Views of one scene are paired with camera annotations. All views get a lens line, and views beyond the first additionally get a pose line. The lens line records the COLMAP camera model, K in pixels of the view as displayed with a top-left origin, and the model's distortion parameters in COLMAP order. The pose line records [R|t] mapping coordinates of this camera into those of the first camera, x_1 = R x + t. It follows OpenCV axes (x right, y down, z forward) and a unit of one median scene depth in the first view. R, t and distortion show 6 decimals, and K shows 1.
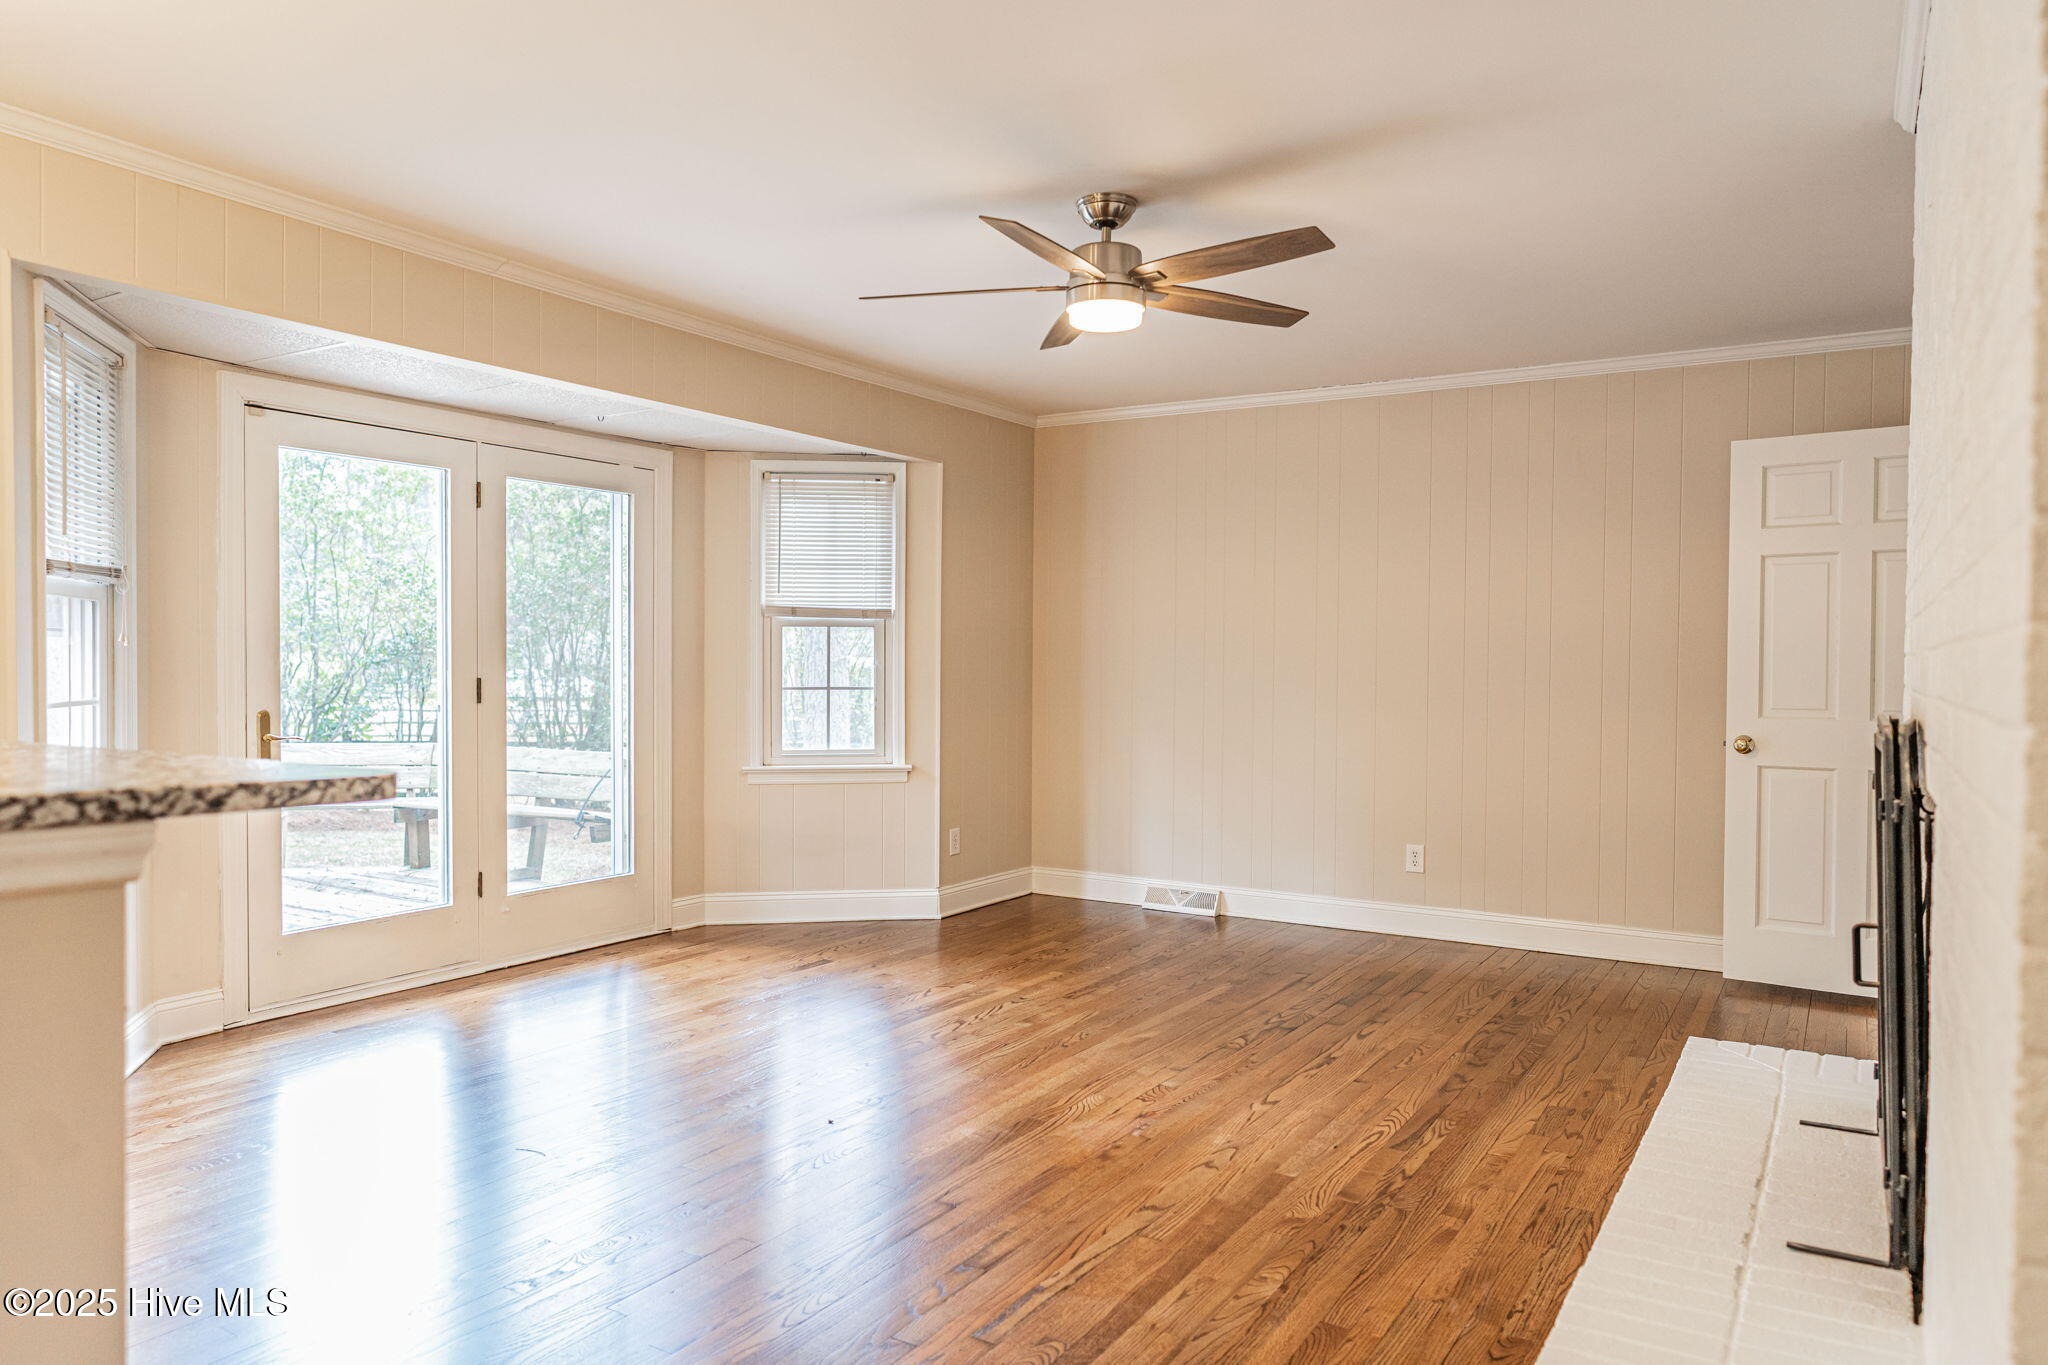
lens RADIAL K [[1367.3, 0, 996.8], [0, 1367.3, 687.7], [0, 0, 1]] dist [-0.001809, -0.000807]
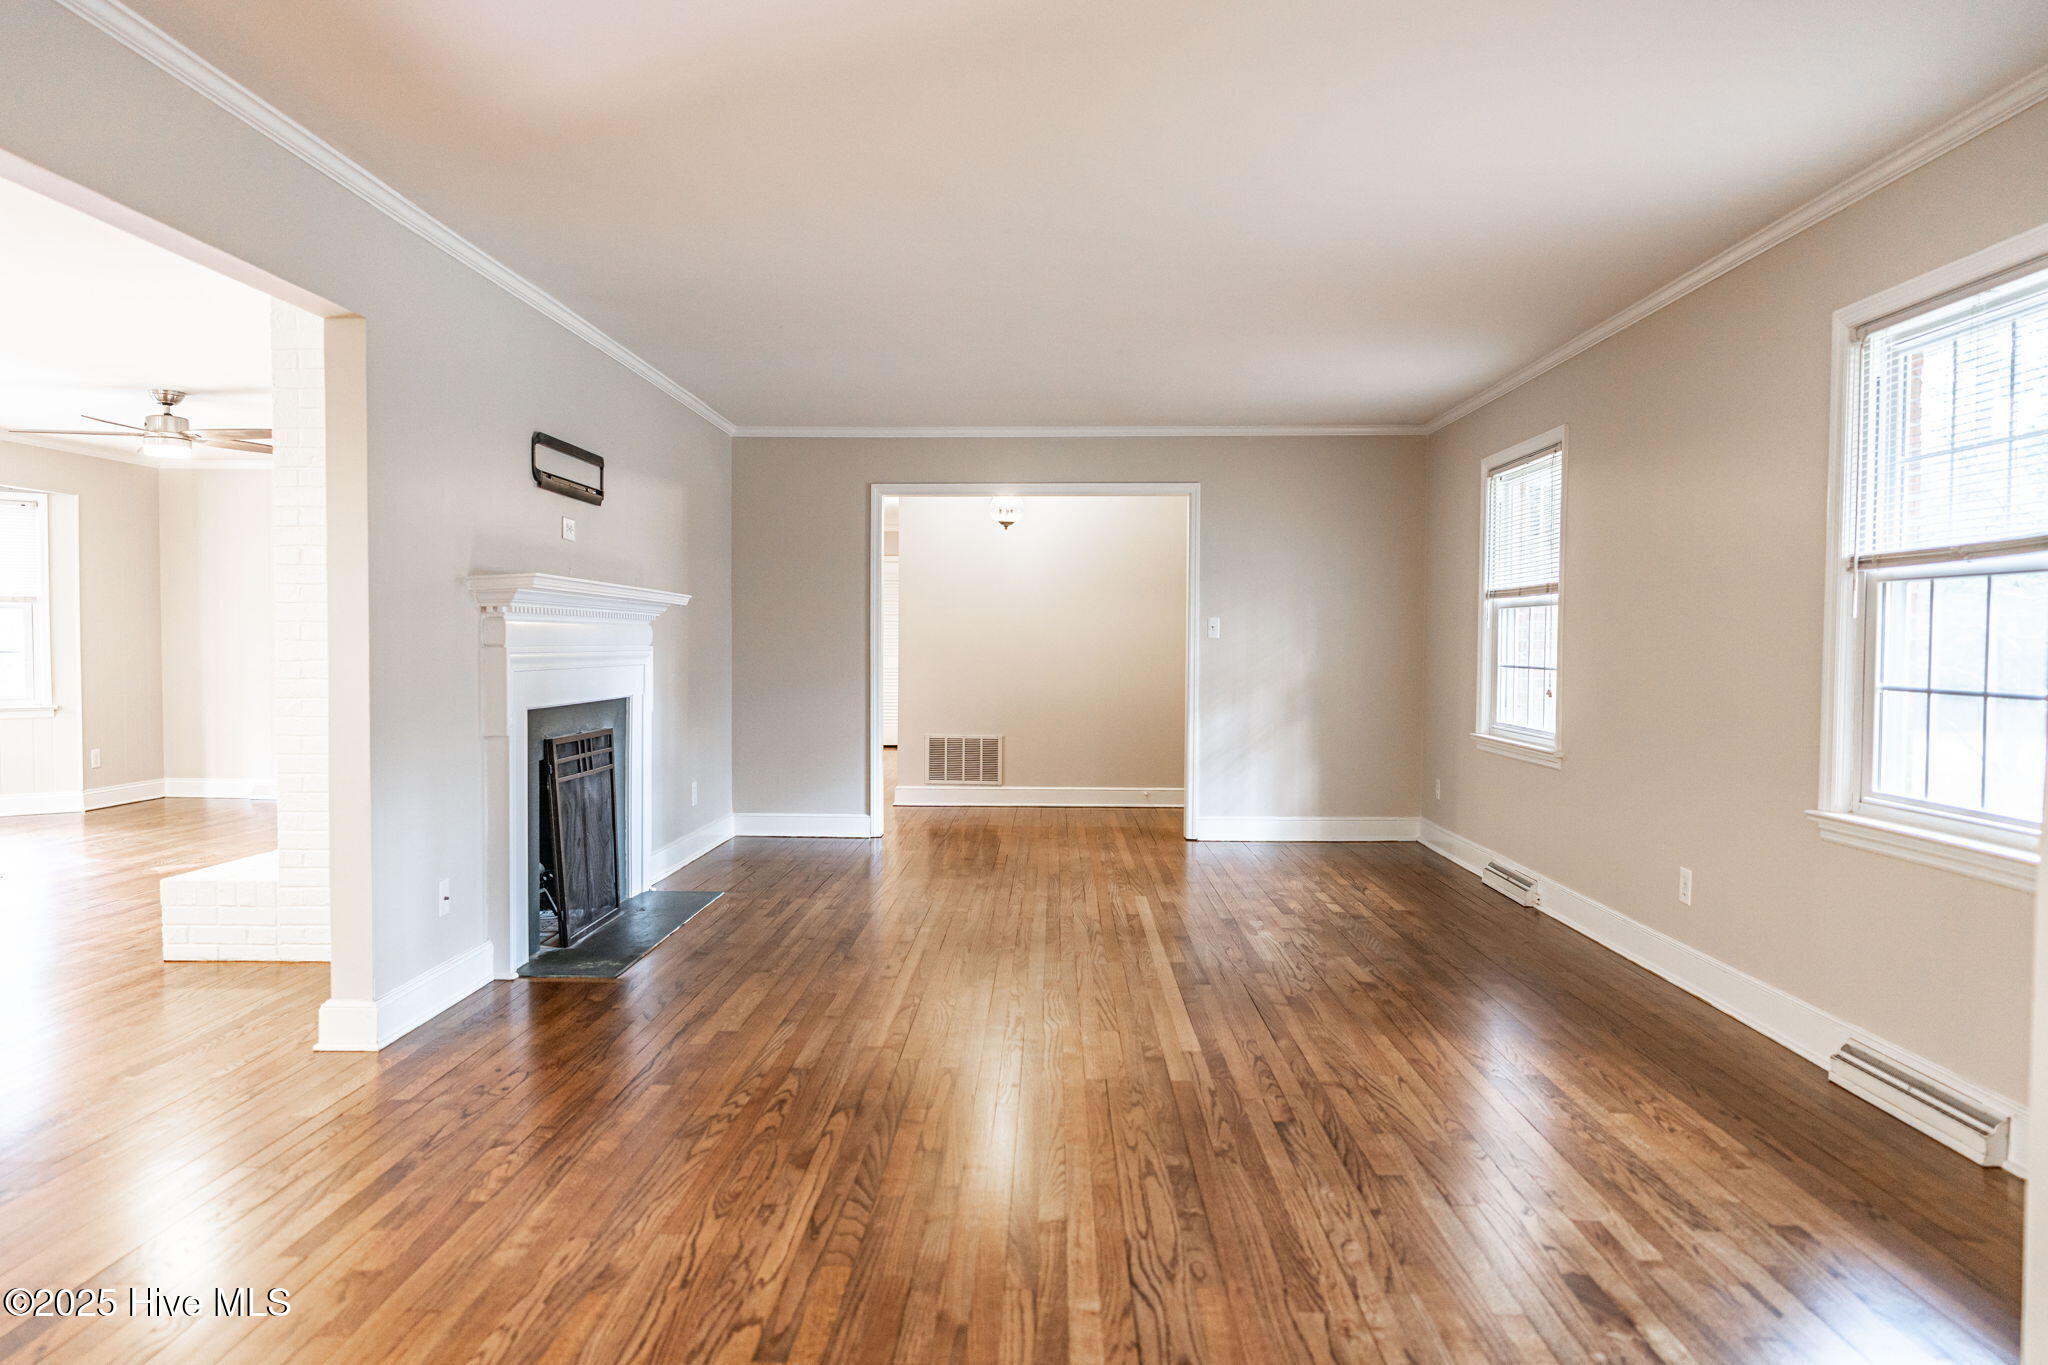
lens RADIAL K [[1367.3, 0, 996.8], [0, 1367.3, 687.7], [0, 0, 1]] dist [-0.001809, -0.000807]
pose [[0.861349, -0.022888, 0.507497, 0.099110], [0.009790, 0.999547, 0.028463, 0.012745], [-0.507919, -0.019548, 0.861183, -1.213661]]
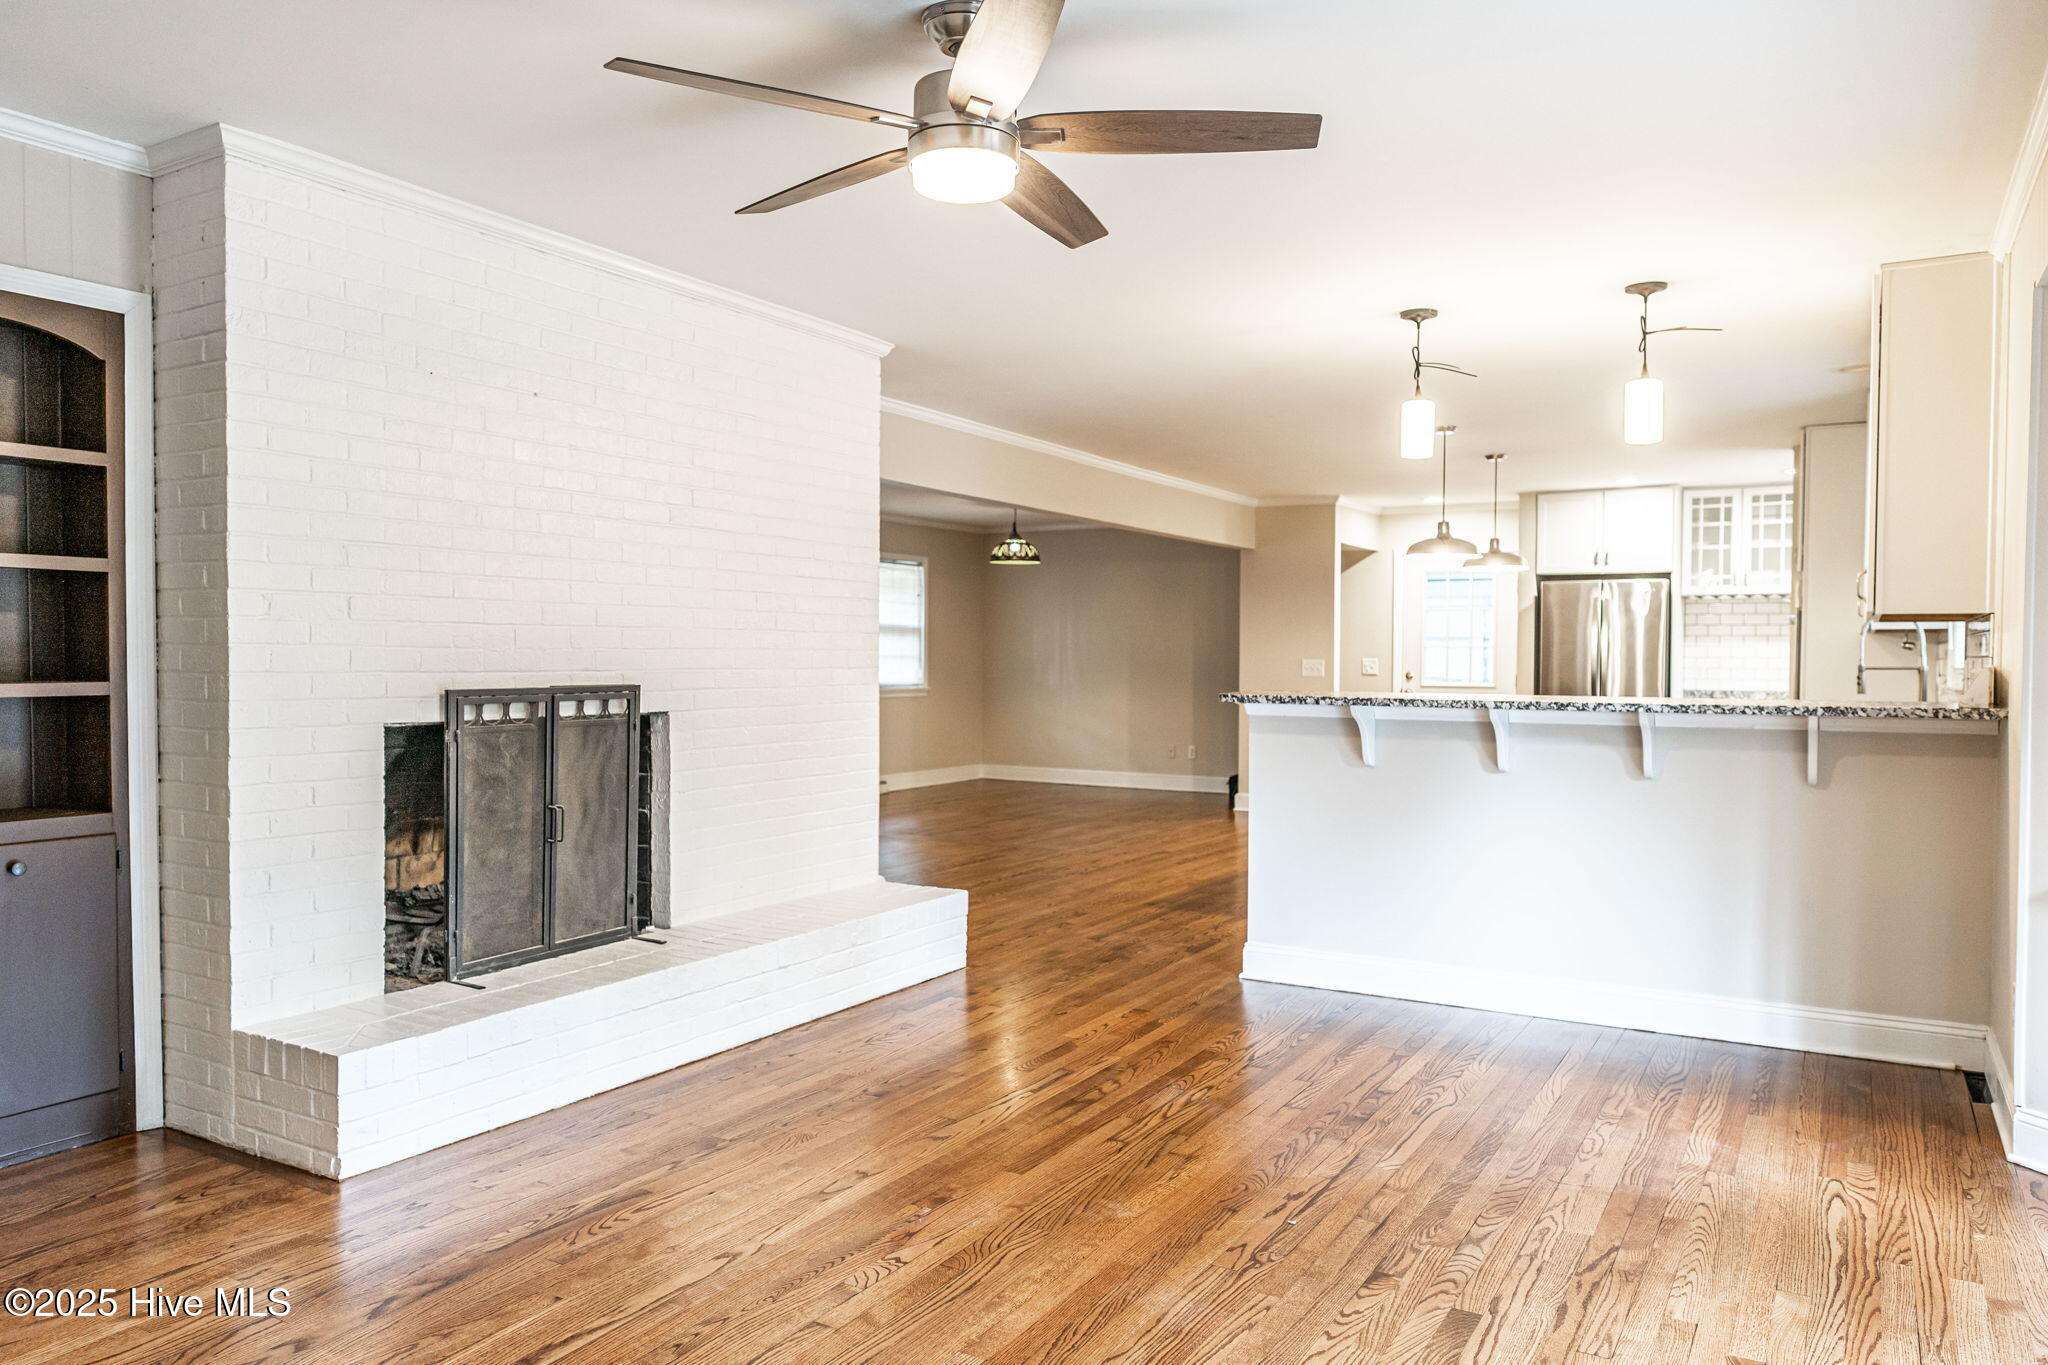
lens RADIAL K [[1367.3, 0, 996.8], [0, 1367.3, 687.7], [0, 0, 1]] dist [-0.001809, -0.000807]
pose [[-0.999873, -0.006434, -0.014581, 0.063707], [-0.007047, 0.999075, 0.042413, -0.032838], [0.014294, 0.042511, -0.998994, 1.627664]]
